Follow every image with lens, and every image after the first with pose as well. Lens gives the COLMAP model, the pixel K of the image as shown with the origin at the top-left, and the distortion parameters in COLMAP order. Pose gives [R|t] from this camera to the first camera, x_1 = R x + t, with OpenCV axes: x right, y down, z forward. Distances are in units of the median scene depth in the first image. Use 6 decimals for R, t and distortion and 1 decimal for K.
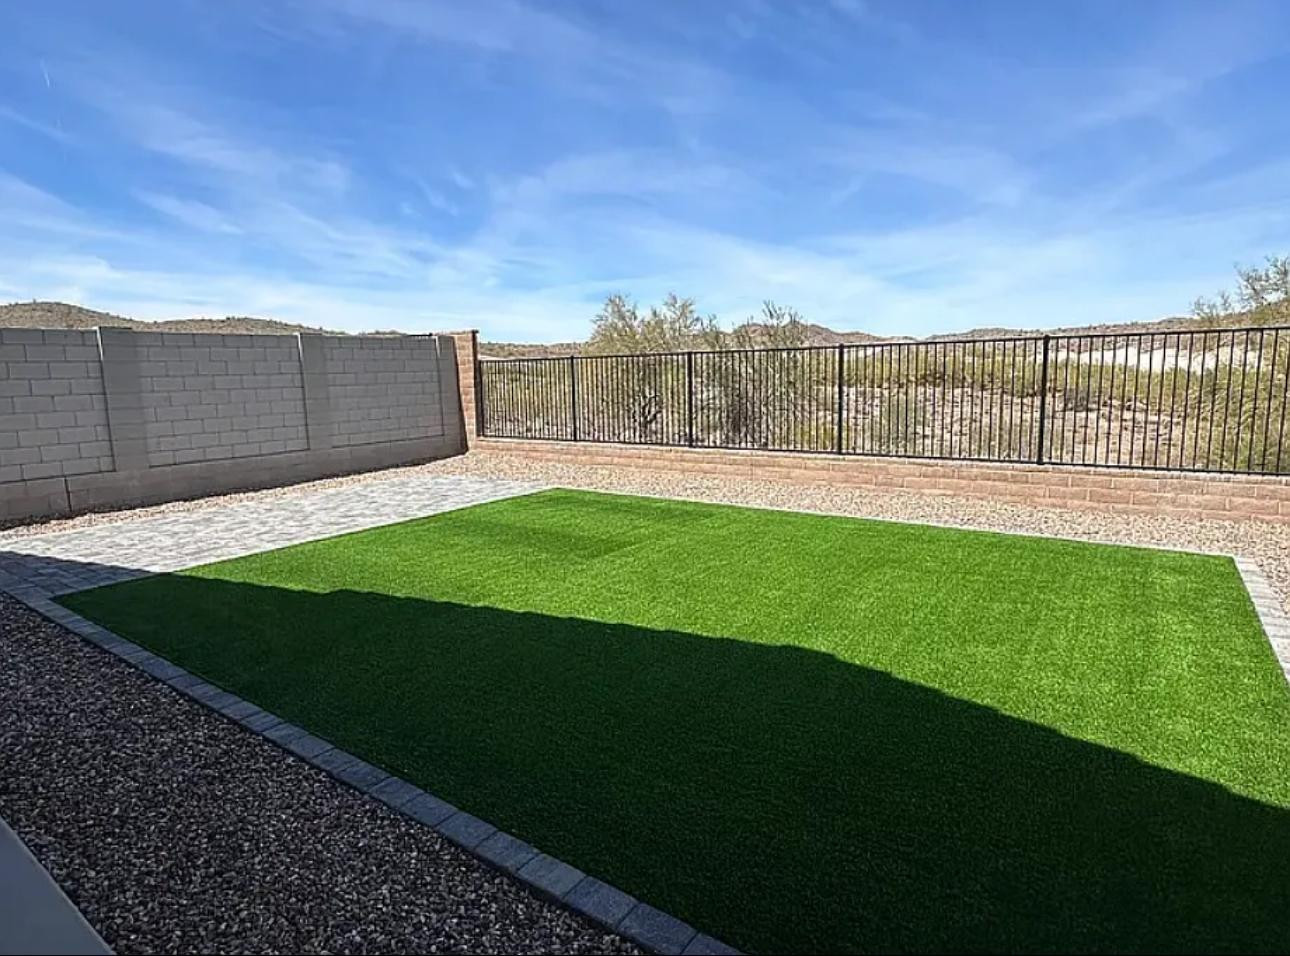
lens RADIAL K [[698.5, 0, 642.2], [0, 698.5, 477.4], [0, 0, 1]] dist [-0.002647, 0.000500]
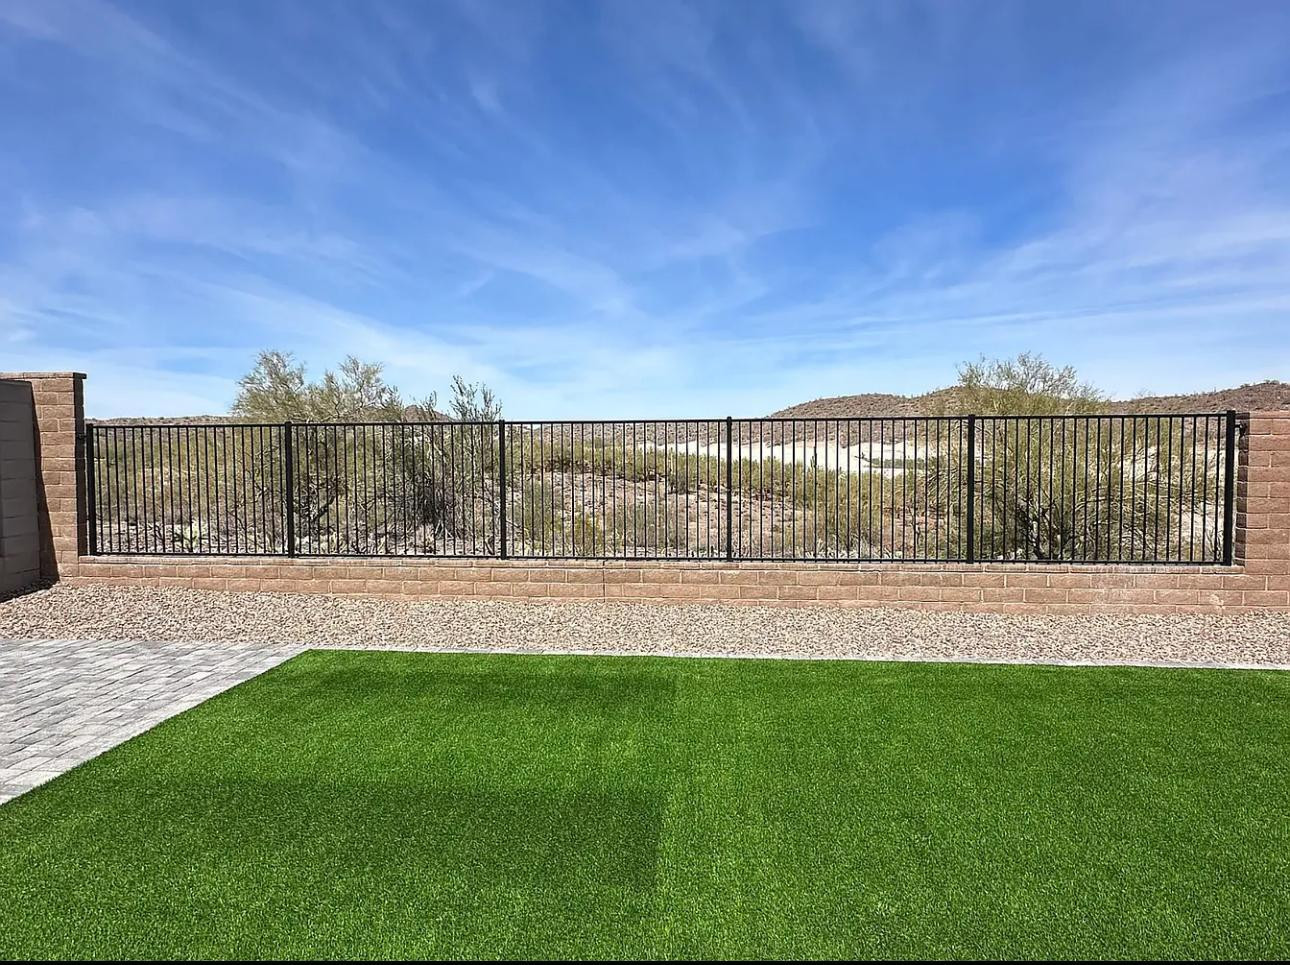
lens RADIAL K [[698.5, 0, 646.9], [0, 698.5, 484.7], [0, 0, 1]] dist [-0.002647, 0.000500]
pose [[0.862635, -0.004393, 0.505808, -0.070782], [0.060165, 0.993755, -0.093977, -0.019505], [-0.502236, 0.111500, 0.857512, 0.152556]]
